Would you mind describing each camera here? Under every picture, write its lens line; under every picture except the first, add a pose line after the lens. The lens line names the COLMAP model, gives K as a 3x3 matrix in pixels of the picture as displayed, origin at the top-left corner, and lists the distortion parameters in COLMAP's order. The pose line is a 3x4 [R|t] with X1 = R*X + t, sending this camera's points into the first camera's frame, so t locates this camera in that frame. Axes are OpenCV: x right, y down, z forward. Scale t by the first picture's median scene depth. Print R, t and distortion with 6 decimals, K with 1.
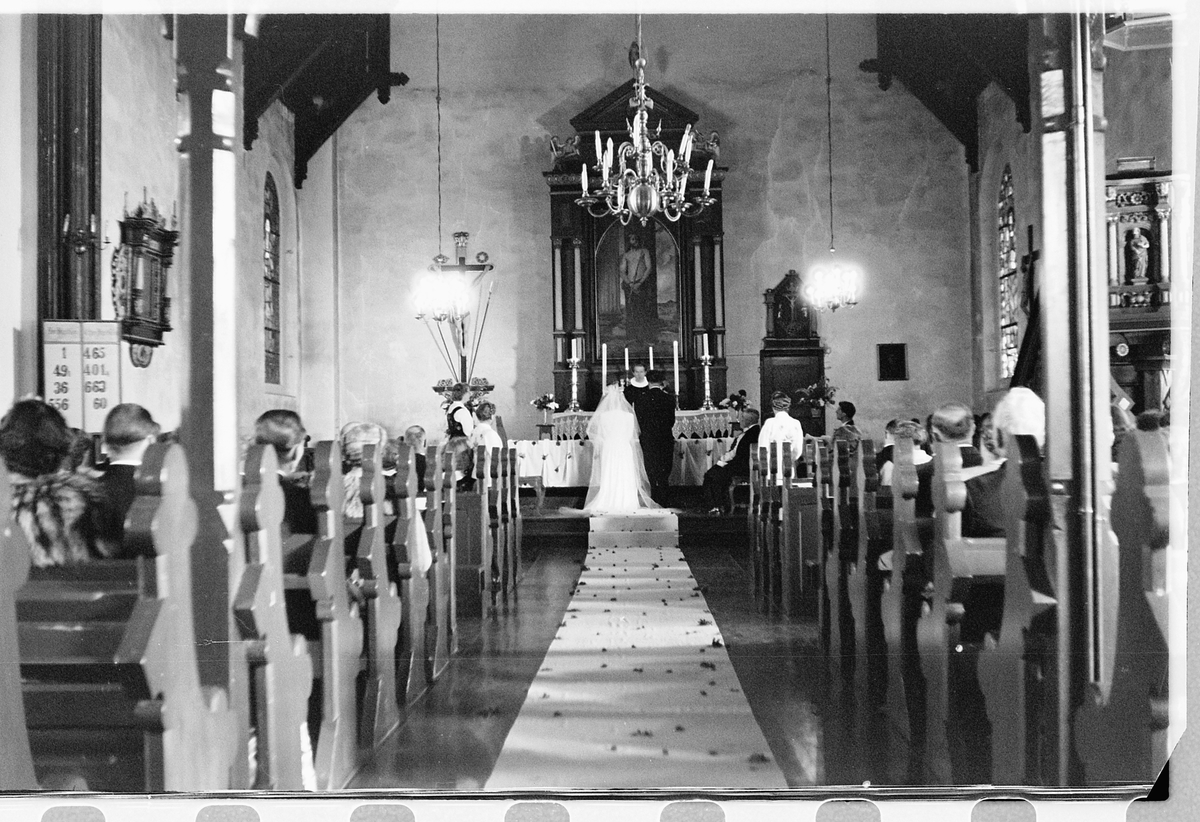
lens RADIAL K [[1318.1, 0, 600.0], [0, 1318.1, 411.0], [0, 0, 1]] dist [-0.009178, -0.006804]
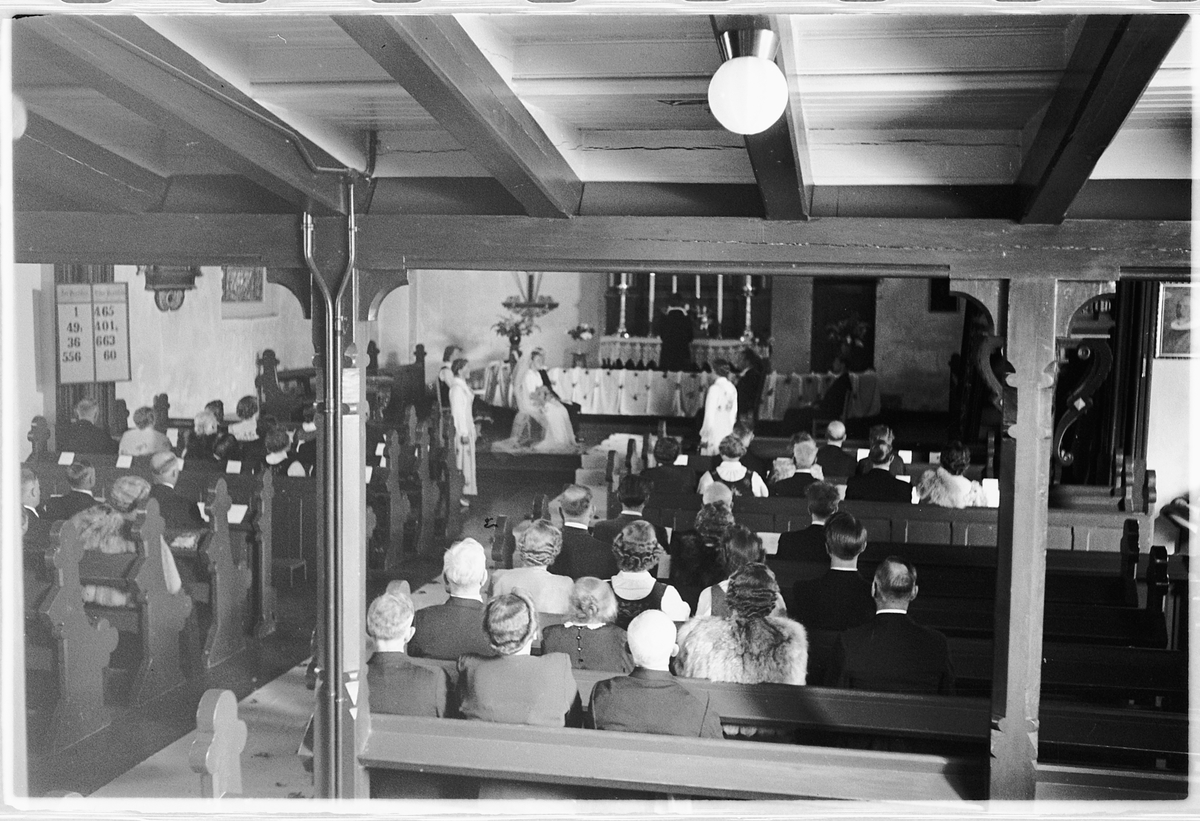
lens RADIAL K [[1315.3, 0, 627.1], [0, 1315.3, 412.5], [0, 0, 1]] dist [-0.003285, 0.002577]
pose [[0.989925, 0.046167, -0.133857, 0.125999], [-0.030967, 0.993057, 0.113489, -0.056717], [0.138167, -0.108200, 0.984481, -0.040615]]
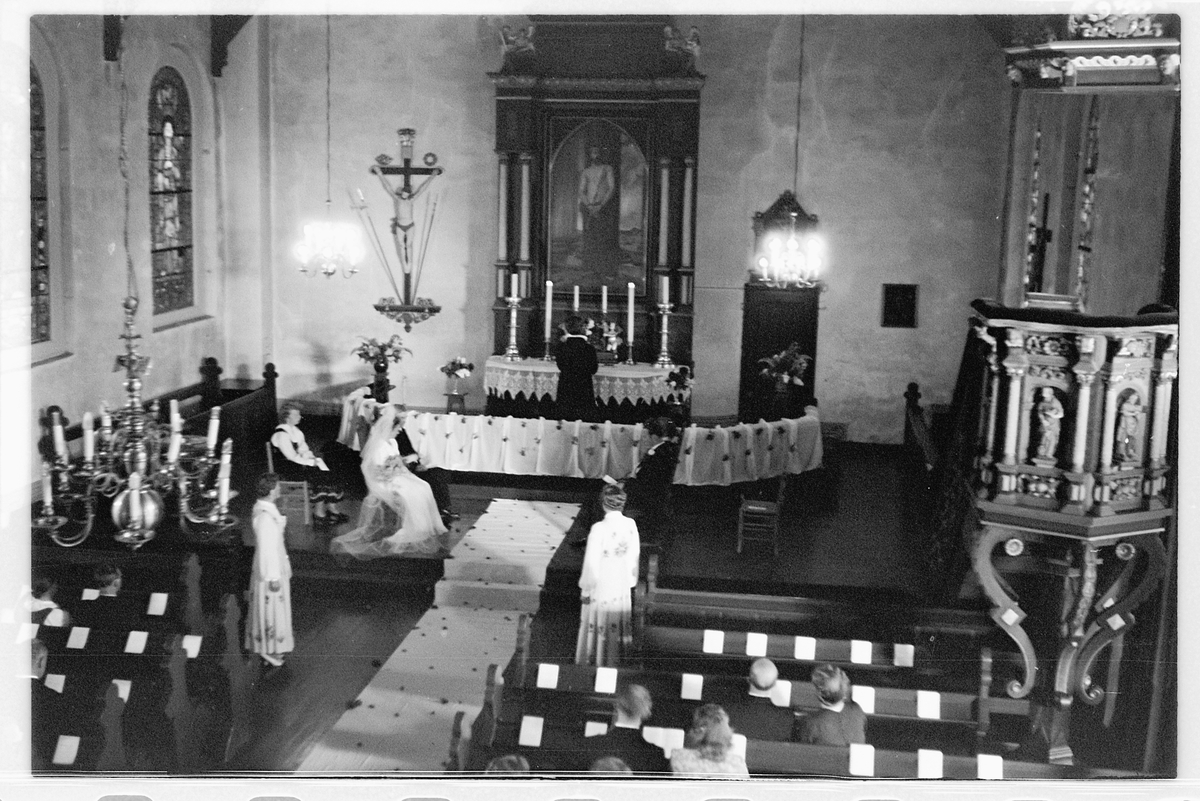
lens RADIAL K [[1314.7, 0, 600.0], [0, 1314.7, 400.5], [0, 0, 1]] dist [-0.024401, -0.003727]
pose [[0.993210, 0.059301, -0.100082, 0.124510], [-0.040241, 0.982343, 0.182710, -0.130552], [0.109150, -0.177442, 0.978060, 0.147738]]
